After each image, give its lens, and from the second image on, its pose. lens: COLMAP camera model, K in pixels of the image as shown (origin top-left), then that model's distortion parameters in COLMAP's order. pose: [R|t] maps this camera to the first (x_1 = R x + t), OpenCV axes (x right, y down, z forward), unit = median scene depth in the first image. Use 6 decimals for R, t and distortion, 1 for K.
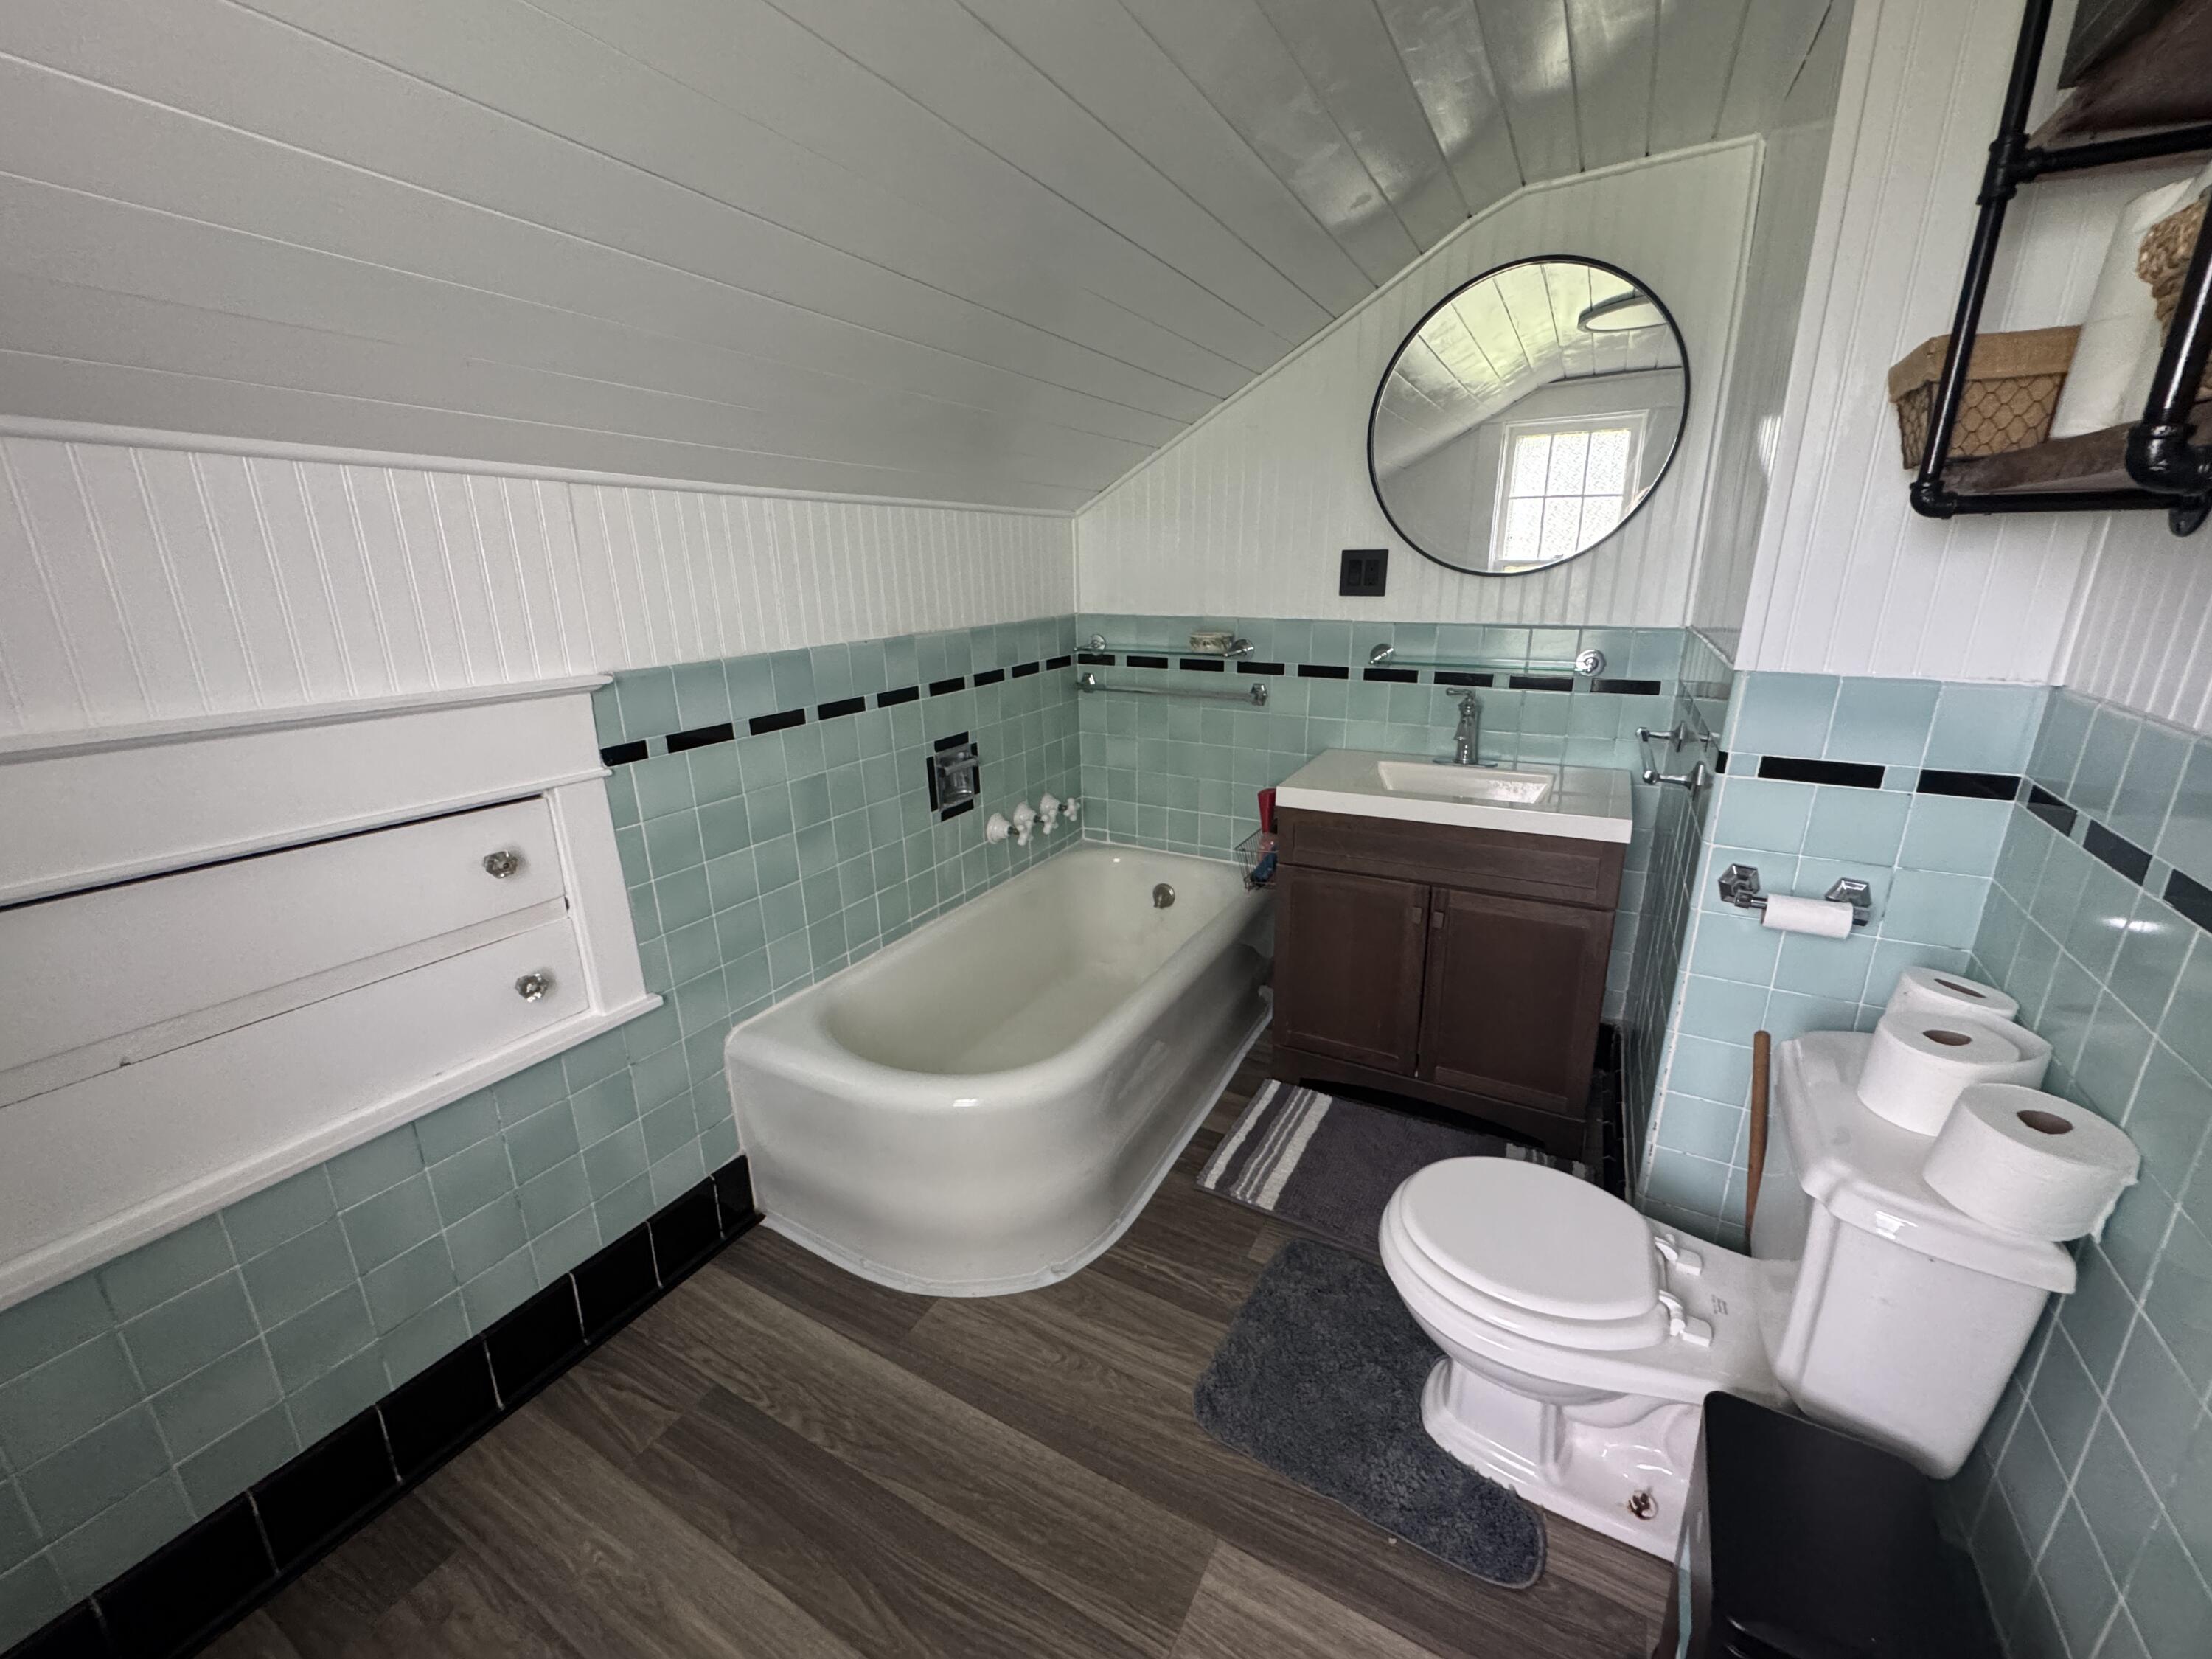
lens RADIAL K [[878.8, 0, 1106.6], [0, 878.8, 832.5], [0, 0, 1]] dist [-0.012107, 0.000258]
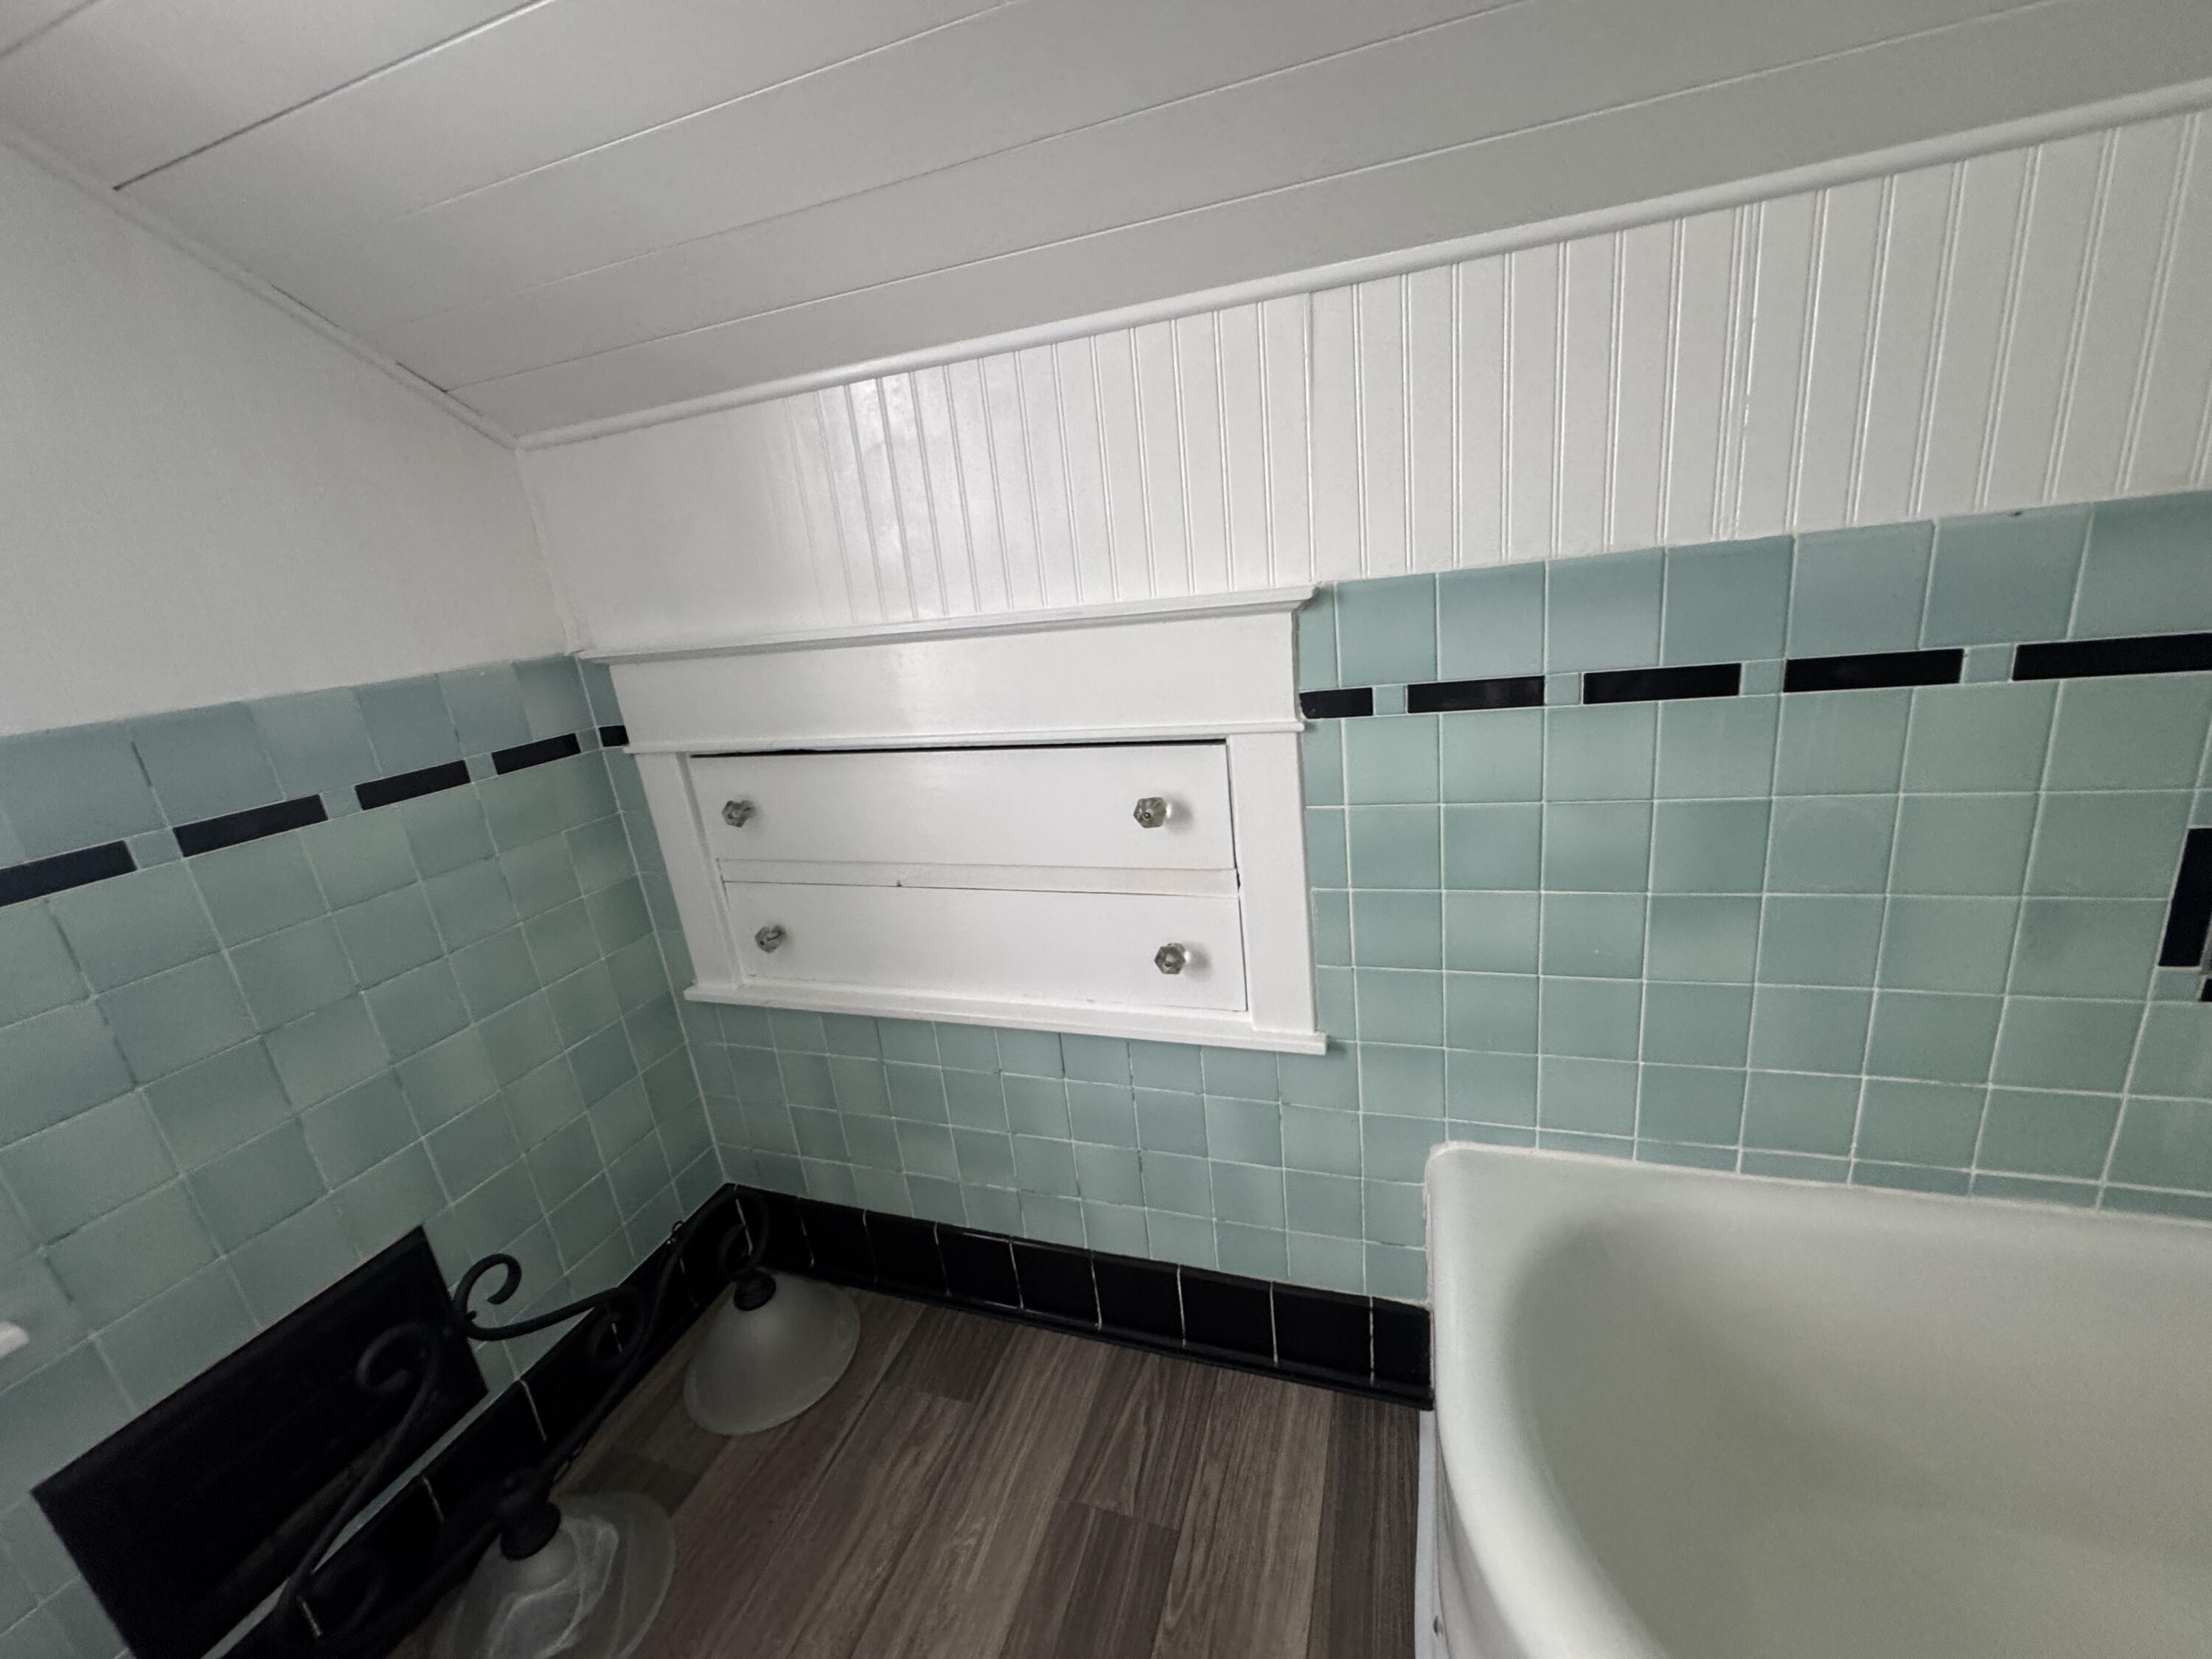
lens RADIAL K [[878.8, 0, 1100.7], [0, 878.8, 820.9], [0, 0, 1]] dist [-0.012107, 0.000258]
pose [[0.165225, 0.279914, -0.945700, 0.090498], [-0.175677, 0.951897, 0.251055, -0.139512], [0.970483, 0.124657, 0.206452, 0.677084]]
